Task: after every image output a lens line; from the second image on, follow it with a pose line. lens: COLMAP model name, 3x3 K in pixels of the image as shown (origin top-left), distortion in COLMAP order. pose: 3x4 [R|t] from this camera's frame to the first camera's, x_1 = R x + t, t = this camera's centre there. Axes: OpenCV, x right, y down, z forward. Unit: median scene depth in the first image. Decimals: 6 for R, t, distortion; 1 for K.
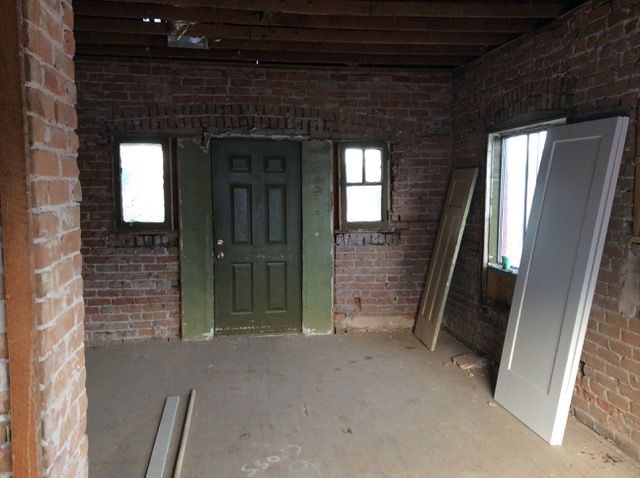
lens RADIAL K [[522.0, 0, 320.0], [0, 522.0, 239.0], [0, 0, 1]] dist [0.007388, -0.000058]
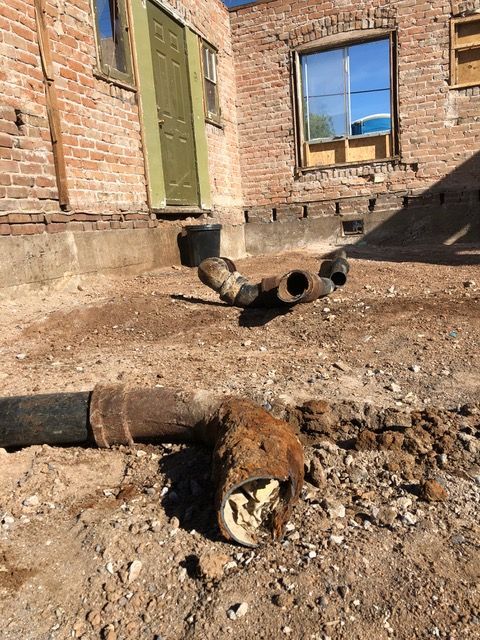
lens RADIAL K [[522.0, 0, 236.3], [0, 522.0, 317.2], [0, 0, 1]] dist [0.007388, -0.000058]
pose [[0.522367, -0.188767, 0.831565, -1.049542], [0.145112, 0.980644, 0.131453, 0.295888], [-0.840283, 0.052004, 0.539648, 0.362832]]
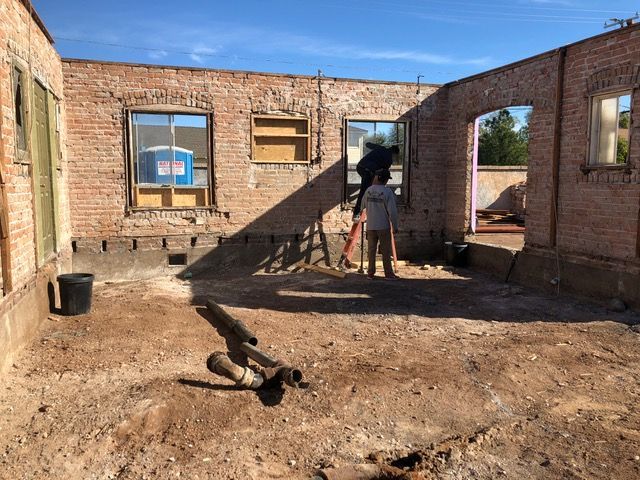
lens RADIAL K [[522.0, 0, 320.0], [0, 522.0, 240.0], [0, 0, 1]] dist [0.007388, -0.000058]
pose [[-0.112793, -0.109493, 0.987567, -1.371397], [0.078743, 0.989799, 0.118734, 0.067234], [-0.990493, 0.091157, -0.103021, 0.556450]]
